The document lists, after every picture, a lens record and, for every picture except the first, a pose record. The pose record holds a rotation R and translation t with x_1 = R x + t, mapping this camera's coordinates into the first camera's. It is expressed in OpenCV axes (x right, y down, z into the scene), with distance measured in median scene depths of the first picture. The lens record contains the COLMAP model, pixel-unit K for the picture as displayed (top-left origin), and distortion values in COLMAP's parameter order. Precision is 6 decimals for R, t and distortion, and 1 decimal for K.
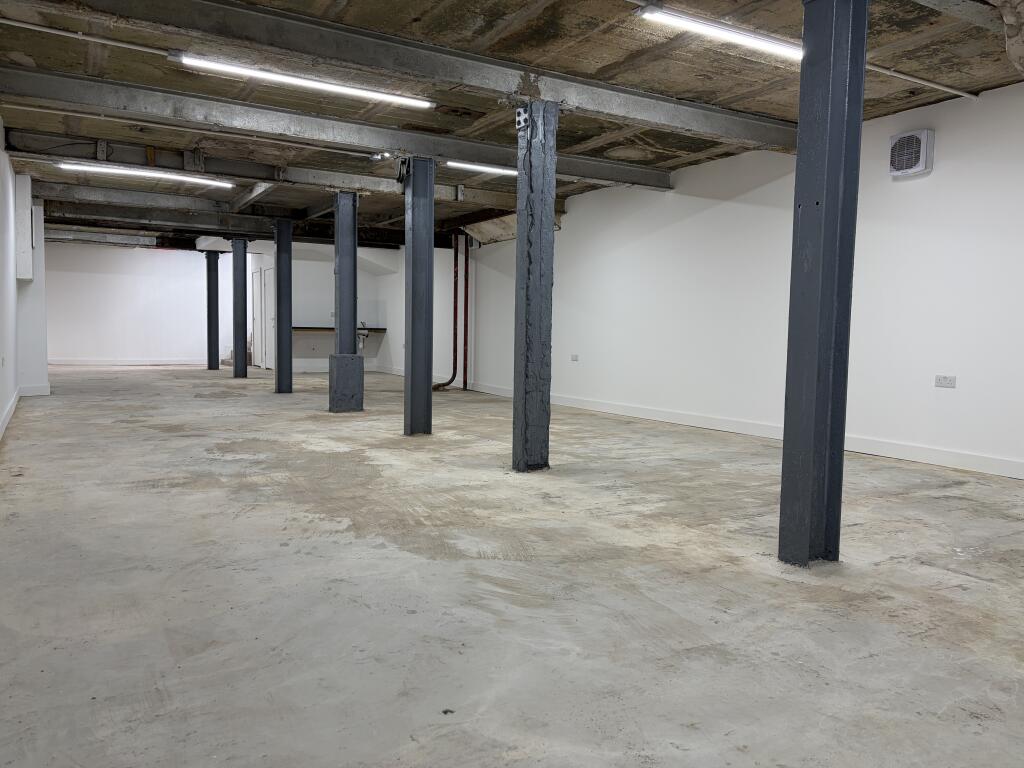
lens RADIAL K [[775.5, 0, 514.9], [0, 775.5, 379.7], [0, 0, 1]] dist [0.051697, -0.050680]
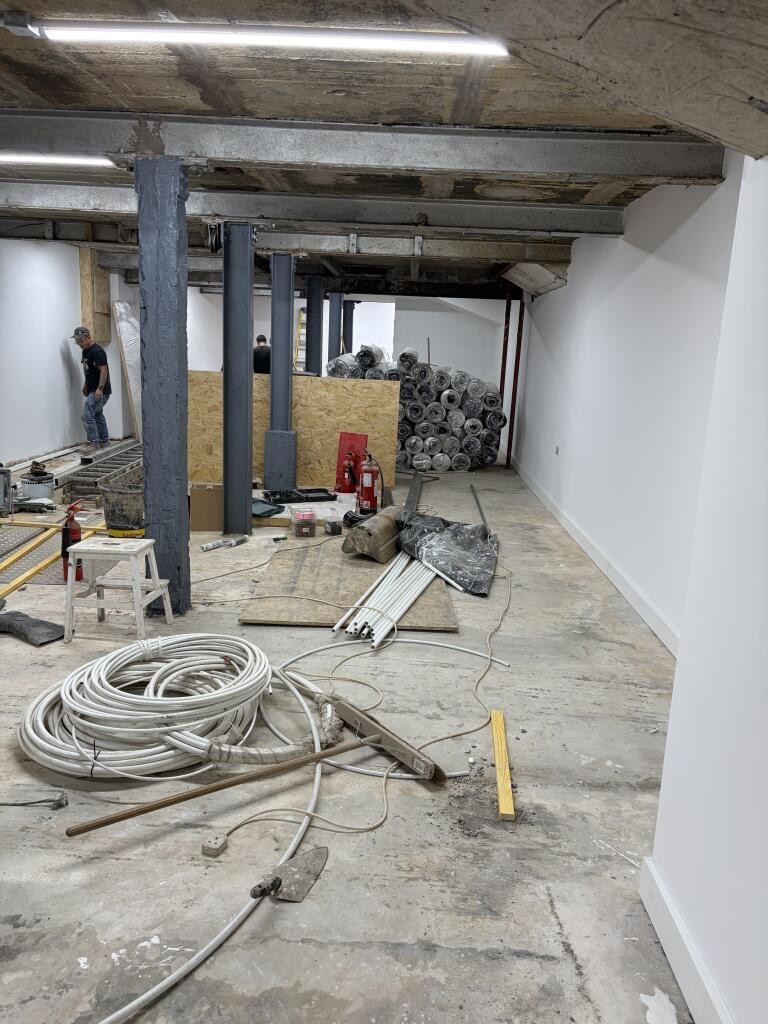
lens RADIAL K [[773.6, 0, 390.6], [0, 773.6, 514.5], [0, 0, 1]] dist [0.048401, -0.054226]
pose [[0.842542, 0.137076, -0.520896, 0.568487], [-0.066132, 0.986084, 0.152526, -0.117905], [0.534555, -0.094062, 0.839883, 0.366674]]
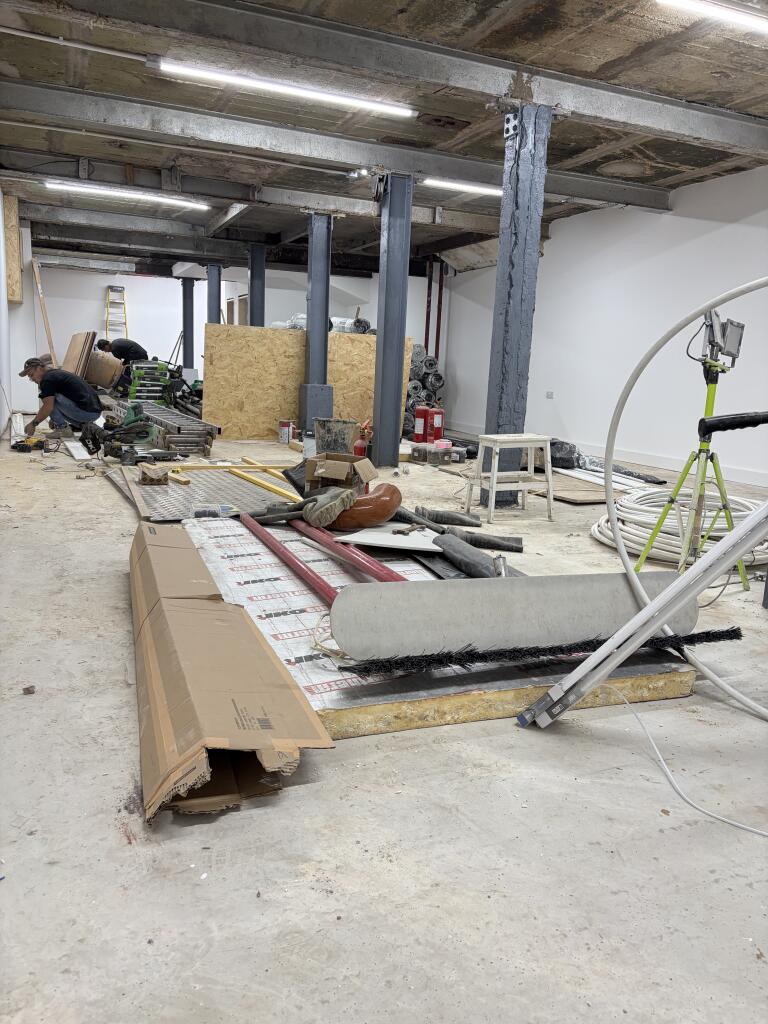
lens RADIAL K [[775.5, 0, 384.0], [0, 775.5, 512.0], [0, 0, 1]] dist [0.051697, -0.050680]
pose [[0.991649, 0.049560, -0.119062, -0.005671], [-0.035117, 0.992094, 0.120480, 0.010378], [0.124092, -0.115293, 0.985550, 0.012210]]
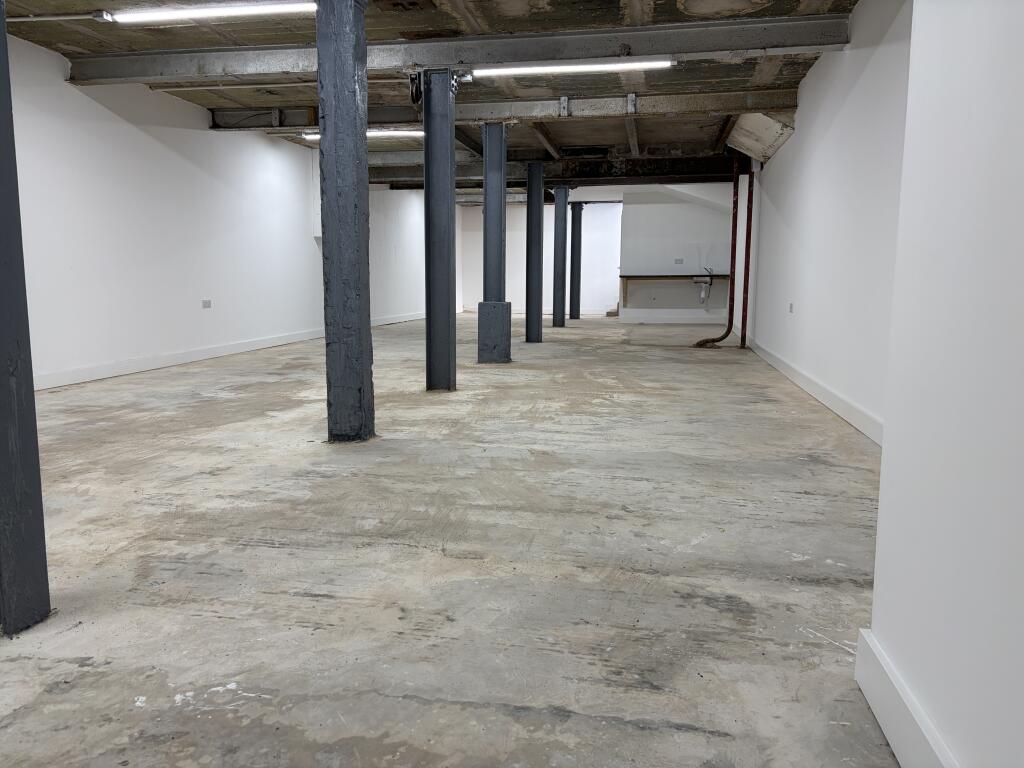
lens RADIAL K [[774.1, 0, 512.4], [0, 774.1, 379.4], [0, 0, 1]] dist [0.029020, -0.005196]
pose [[0.748411, 0.073276, -0.659175, 0.584349], [-0.033787, 0.996800, 0.072446, -0.010090], [0.662374, -0.031948, 0.748492, 0.440510]]
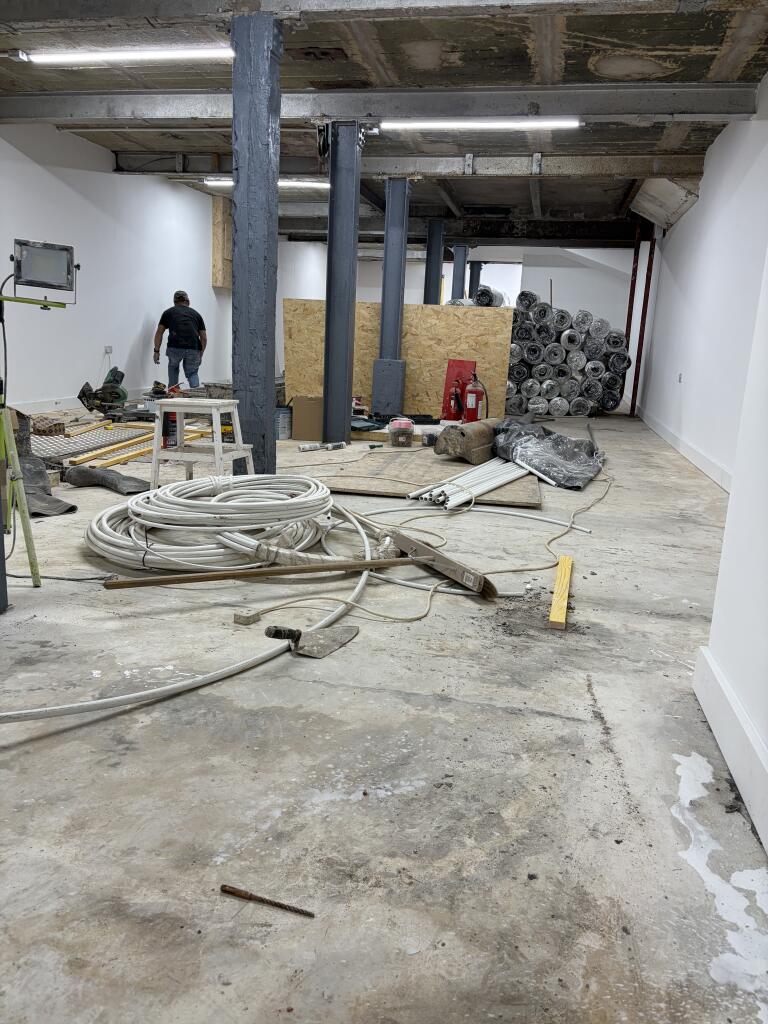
lens RADIAL K [[773.6, 0, 390.6], [0, 773.6, 514.5], [0, 0, 1]] dist [0.048401, -0.054226]
pose [[0.736083, 0.167775, -0.655769, 0.611163], [-0.076979, 0.983259, 0.165155, -0.003796], [0.672500, -0.071088, 0.736676, 0.401409]]
